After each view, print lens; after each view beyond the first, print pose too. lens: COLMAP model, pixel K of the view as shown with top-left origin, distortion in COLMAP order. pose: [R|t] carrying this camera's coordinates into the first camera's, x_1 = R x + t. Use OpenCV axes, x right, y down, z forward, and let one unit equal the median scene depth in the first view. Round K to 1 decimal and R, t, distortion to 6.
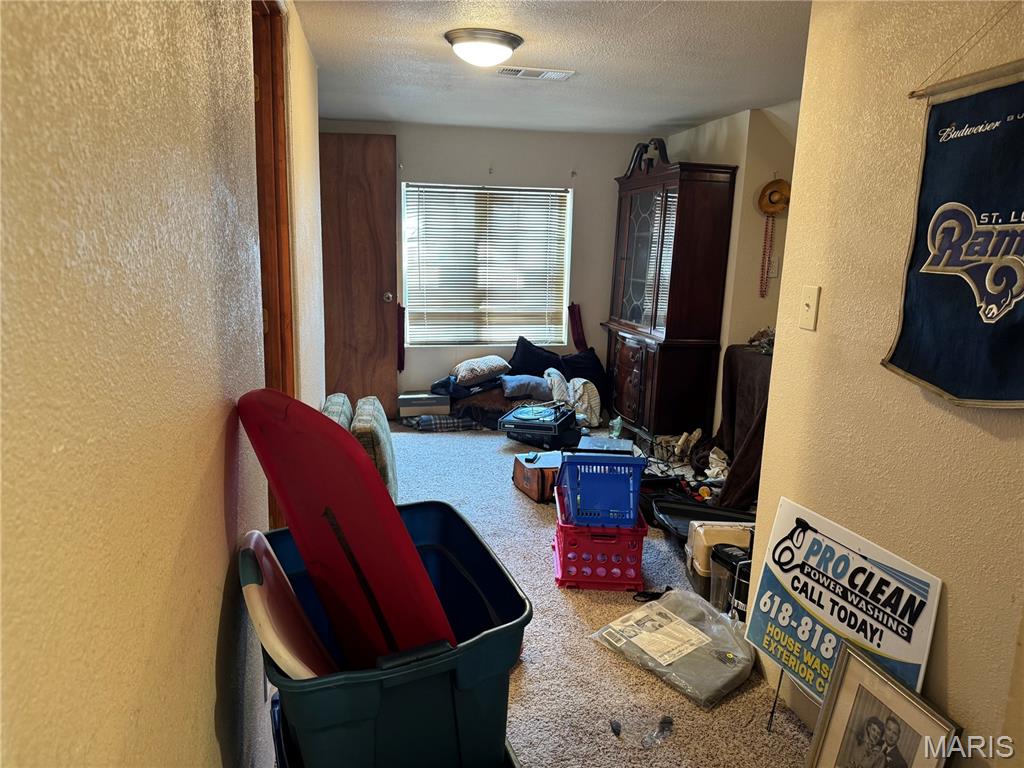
lens RADIAL K [[723.3, 0, 511.3], [0, 723.3, 385.8], [0, 0, 1]] dist [0.073842, -0.099547]
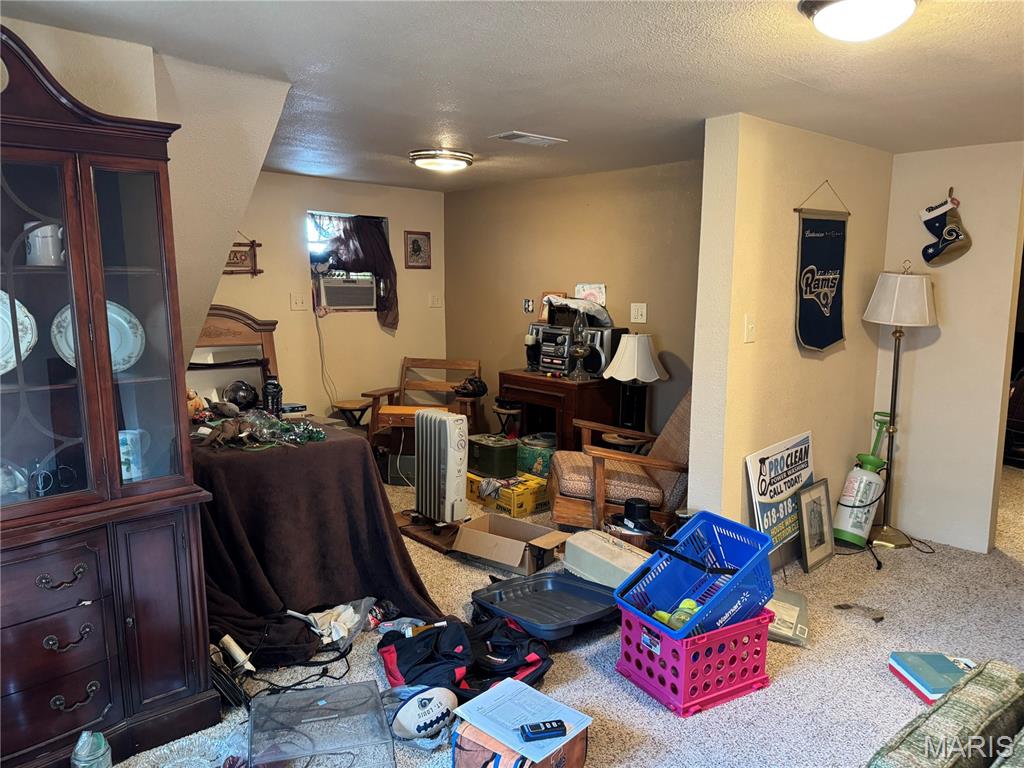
lens RADIAL K [[723.3, 0, 513.0], [0, 723.3, 386.3], [0, 0, 1]] dist [0.073842, -0.099547]
pose [[-0.509530, -0.159299, 0.845578, -0.709553], [0.156084, 0.949298, 0.272892, -0.533325], [-0.846178, 0.271028, -0.458832, 2.366860]]
